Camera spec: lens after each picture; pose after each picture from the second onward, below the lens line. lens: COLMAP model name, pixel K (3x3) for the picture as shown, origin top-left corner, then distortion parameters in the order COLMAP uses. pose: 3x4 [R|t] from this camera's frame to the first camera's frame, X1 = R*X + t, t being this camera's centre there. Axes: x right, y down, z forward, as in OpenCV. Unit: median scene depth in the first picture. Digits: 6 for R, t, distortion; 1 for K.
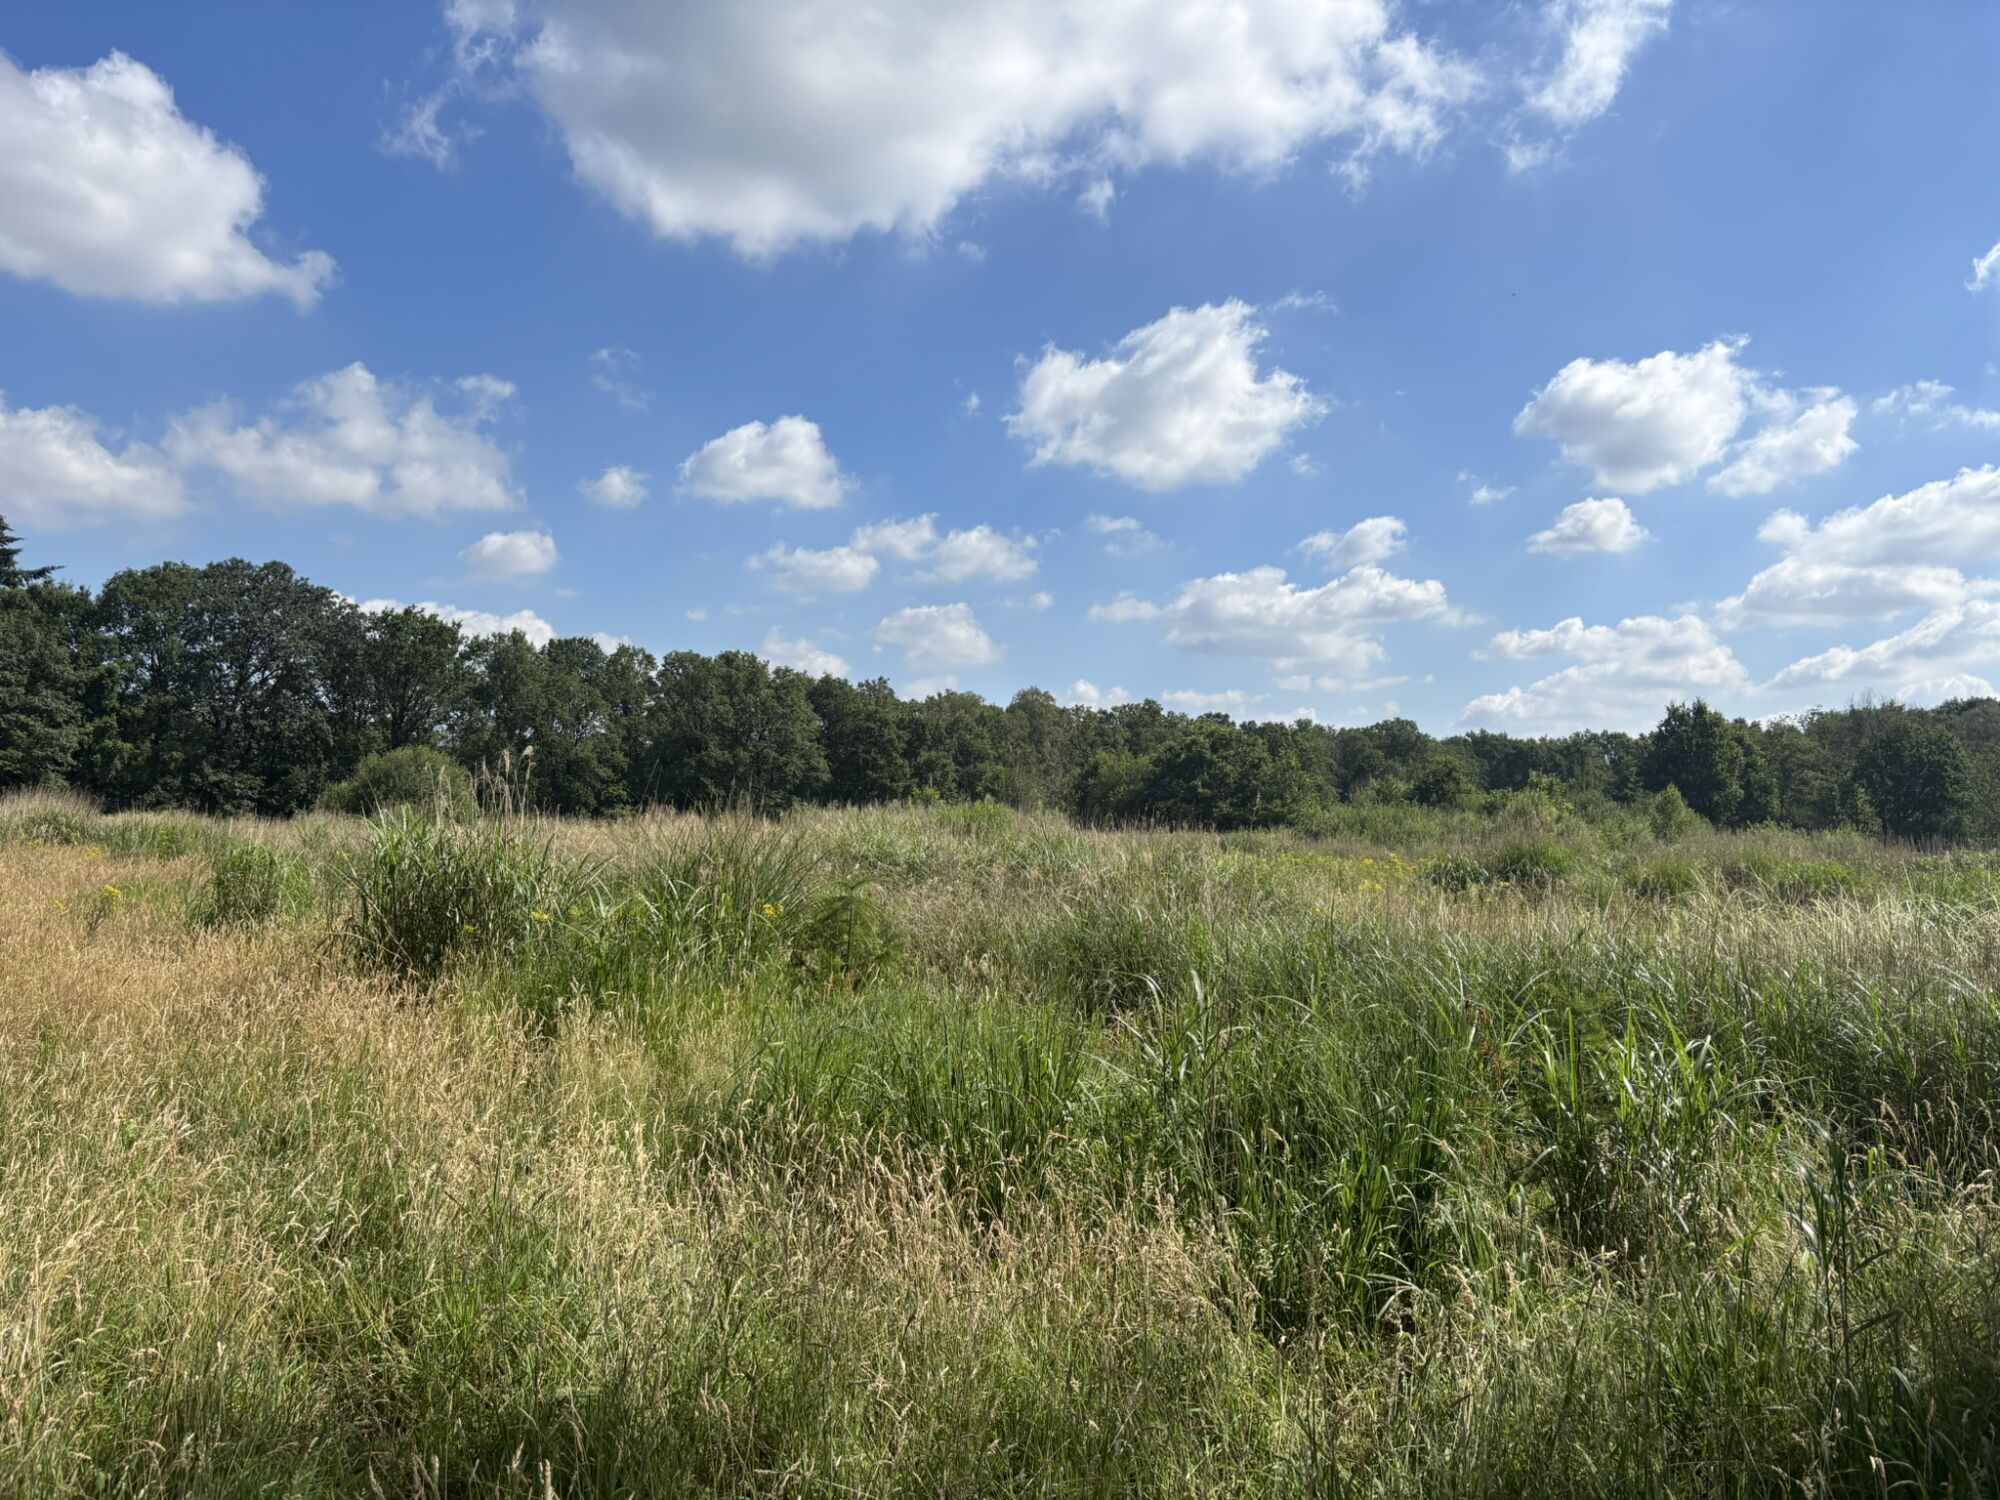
lens RADIAL K [[1557.7, 0, 1000.0], [0, 1557.7, 750.0], [0, 0, 1]] dist [0.033861, -0.083663]
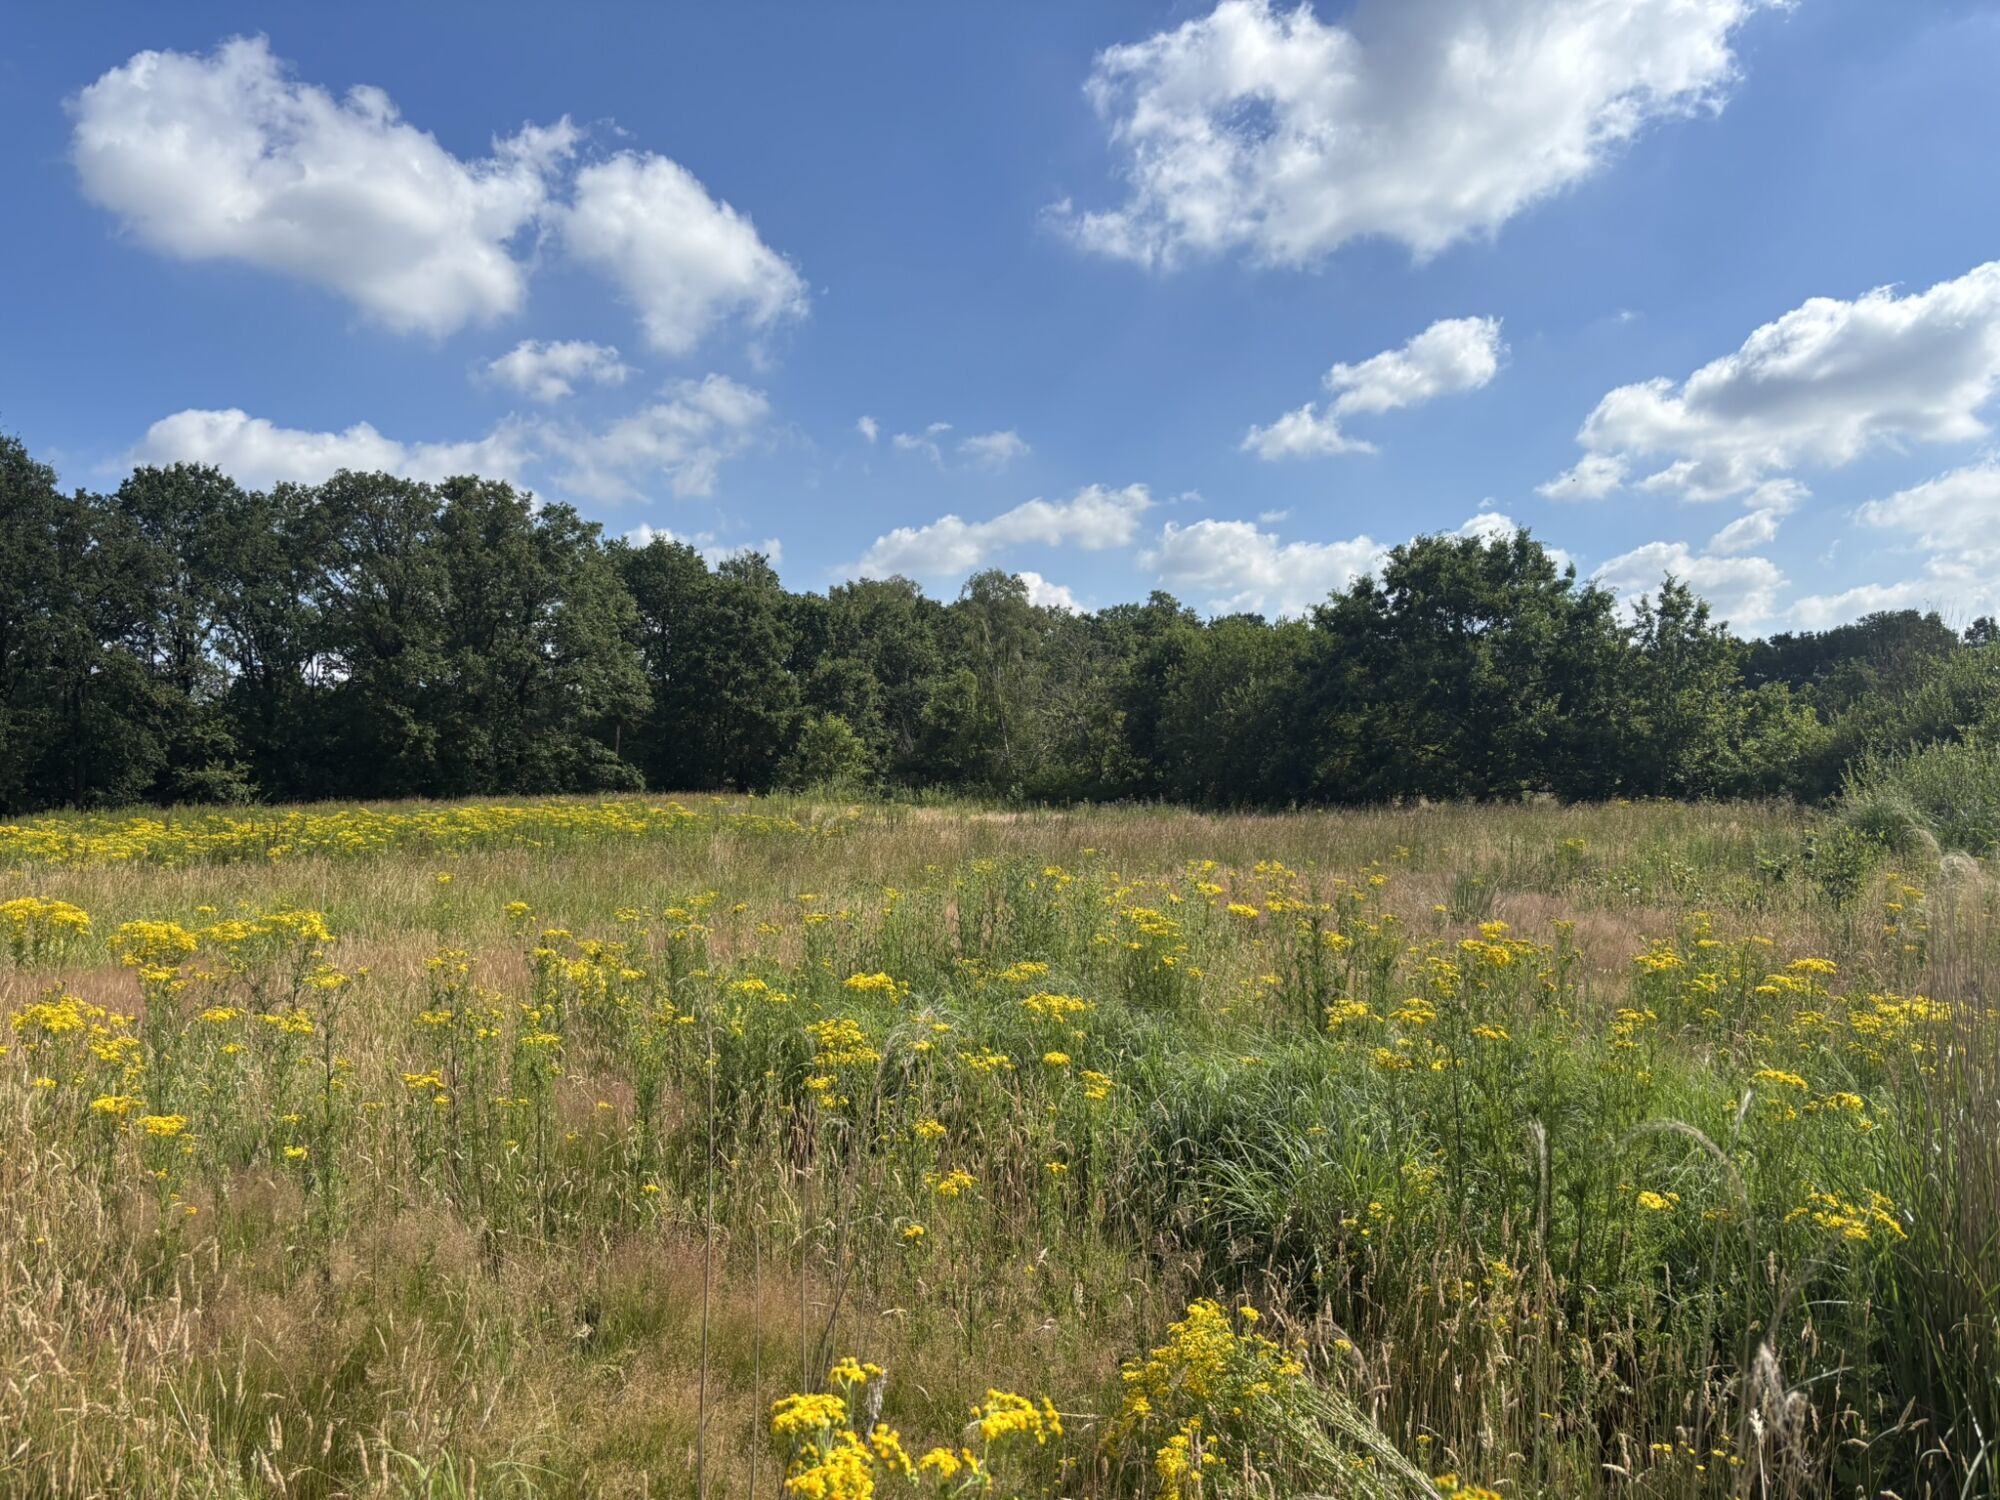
lens RADIAL K [[1557.7, 0, 1000.0], [0, 1557.7, 750.0], [0, 0, 1]] dist [0.033861, -0.083663]
pose [[0.998119, -0.033585, 0.051283, -0.014405], [0.032312, 0.999154, 0.025451, 0.022322], [-0.052094, -0.023746, 0.998360, 0.415417]]
